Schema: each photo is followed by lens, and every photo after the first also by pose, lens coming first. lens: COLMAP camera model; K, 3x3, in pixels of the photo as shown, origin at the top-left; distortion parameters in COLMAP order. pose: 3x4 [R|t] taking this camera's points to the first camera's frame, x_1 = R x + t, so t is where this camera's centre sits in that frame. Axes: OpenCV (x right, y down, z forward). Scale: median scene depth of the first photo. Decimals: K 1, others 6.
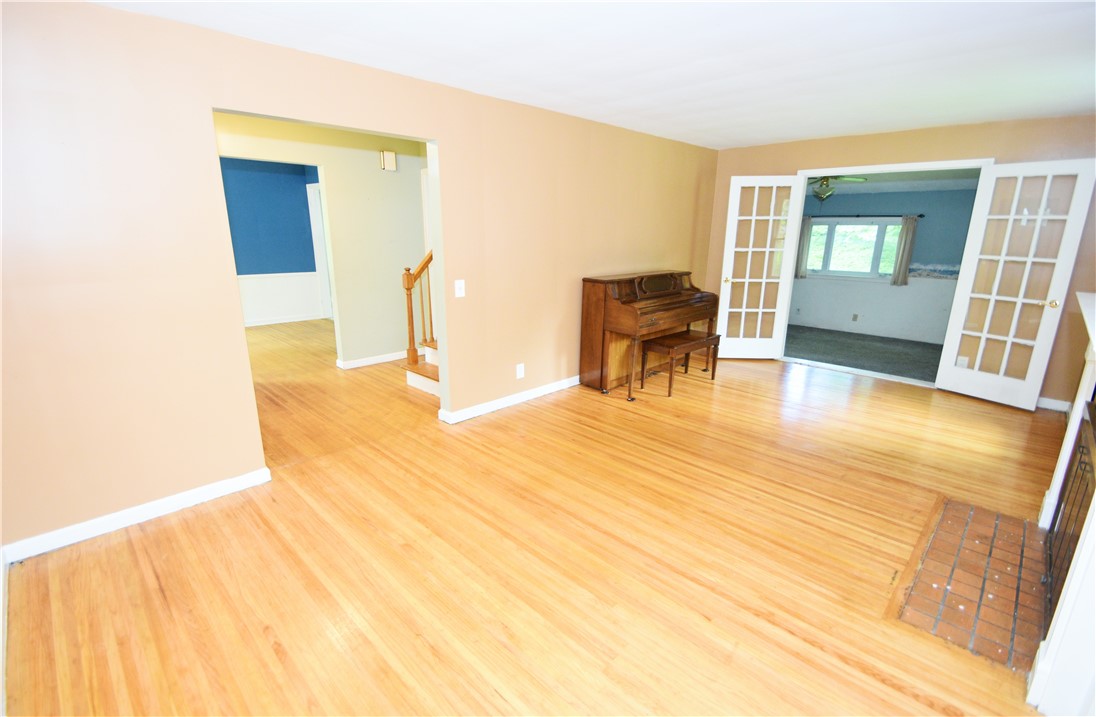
lens RADIAL K [[492.1, 0, 538.5], [0, 492.1, 379.7], [0, 0, 1]] dist [-0.002529, -0.005980]
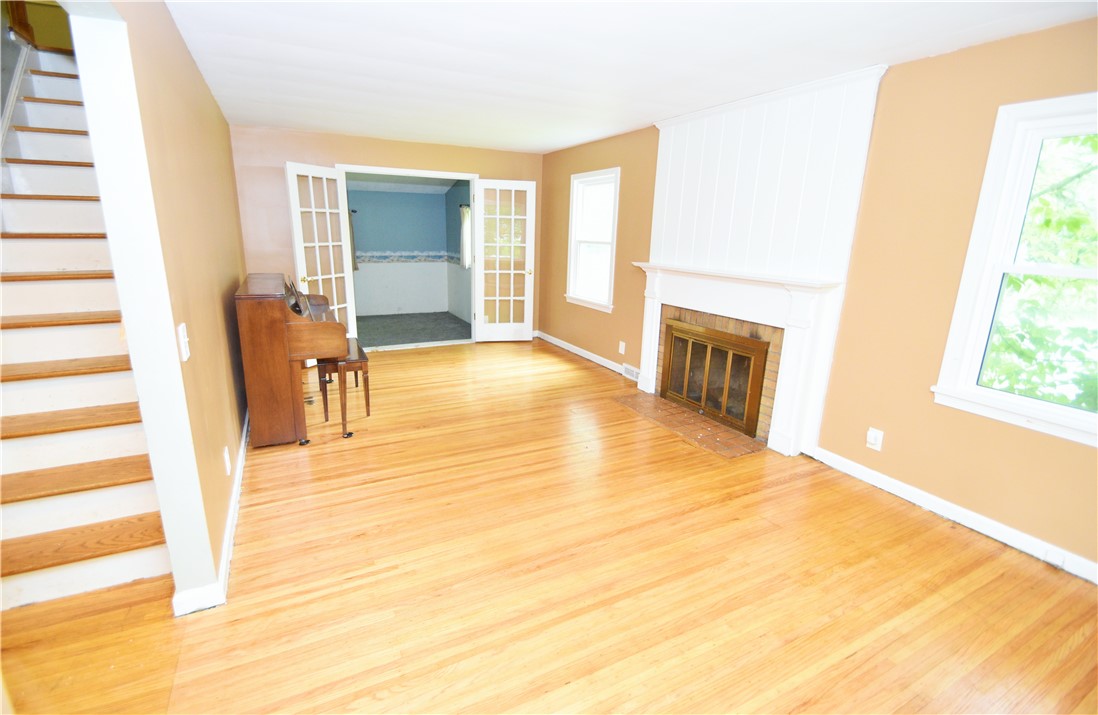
lens RADIAL K [[493.0, 0, 533.4], [0, 493.0, 356.3], [0, 0, 1]] dist [-0.002529, -0.005980]
pose [[0.309711, -0.238989, 0.920306, -0.454070], [0.261787, 0.951922, 0.159099, -0.139433], [-0.914082, 0.191650, 0.357385, 0.448536]]
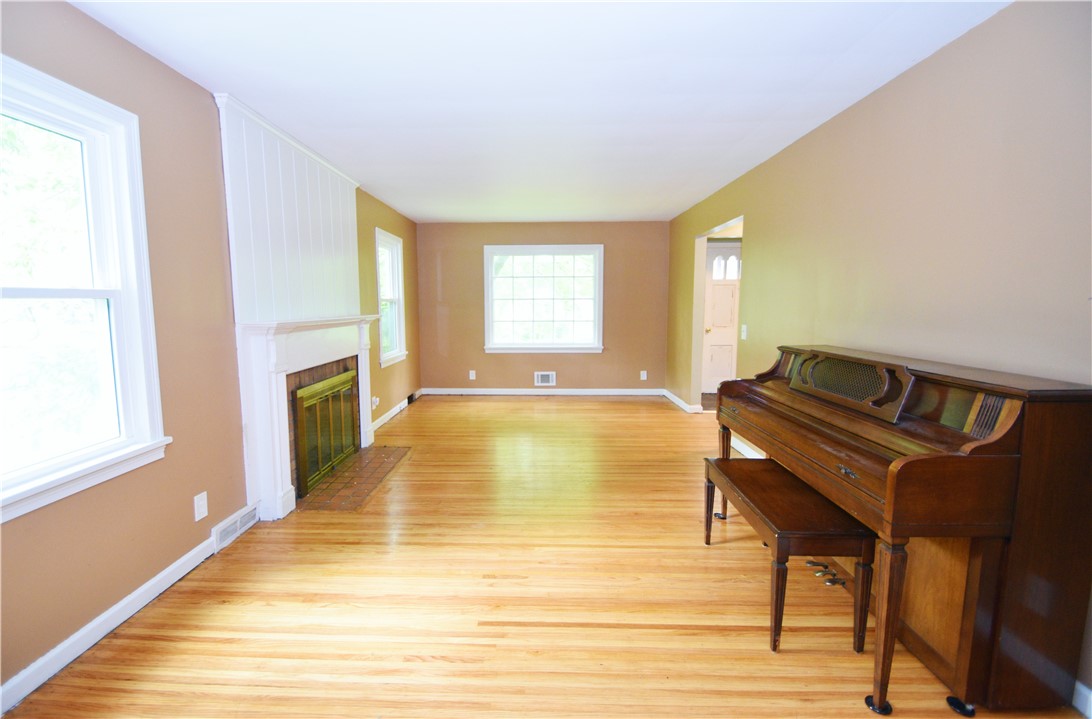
lens RADIAL K [[485.8, 0, 527.3], [0, 485.8, 356.6], [0, 0, 1]] dist [-0.001003, -0.007872]
pose [[-0.722697, 0.069132, -0.687699, 0.889785], [-0.209222, 0.926422, 0.313000, -0.341169], [0.658737, 0.370086, -0.655058, 1.274889]]
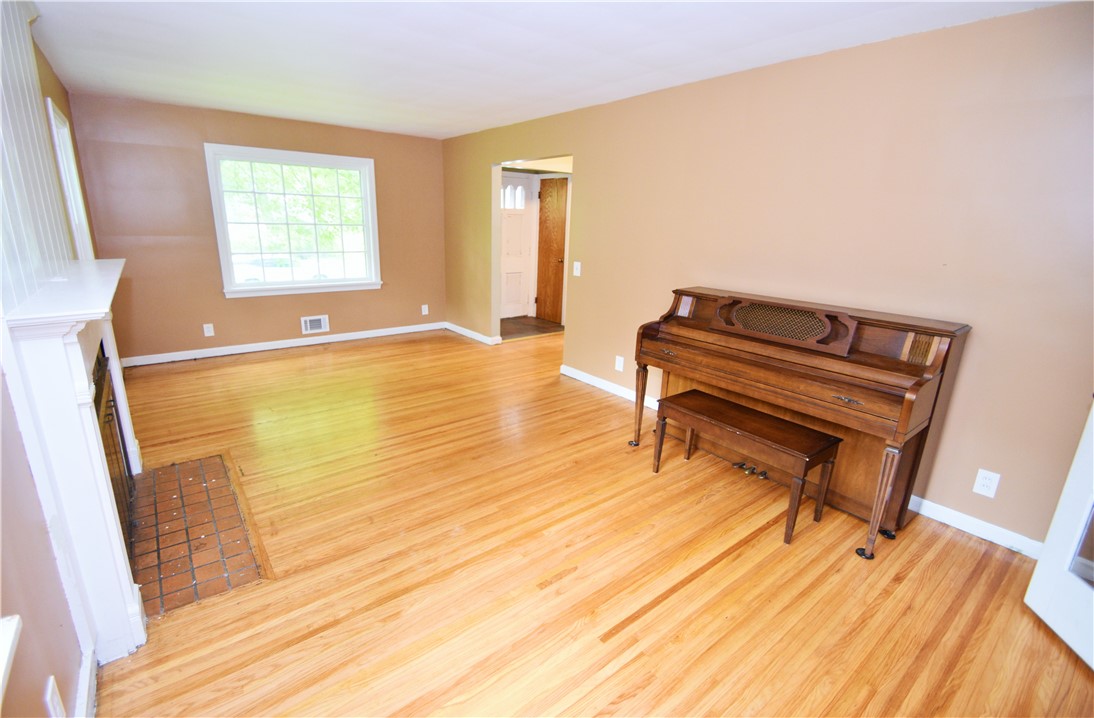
lens RADIAL K [[486.7, 0, 535.2], [0, 486.7, 356.4], [0, 0, 1]] dist [-0.001003, -0.007872]
pose [[-0.115205, 0.254130, -0.960284, 0.967235], [-0.325113, 0.903830, 0.278194, -0.261169], [0.938632, 0.344250, -0.021505, 0.890592]]
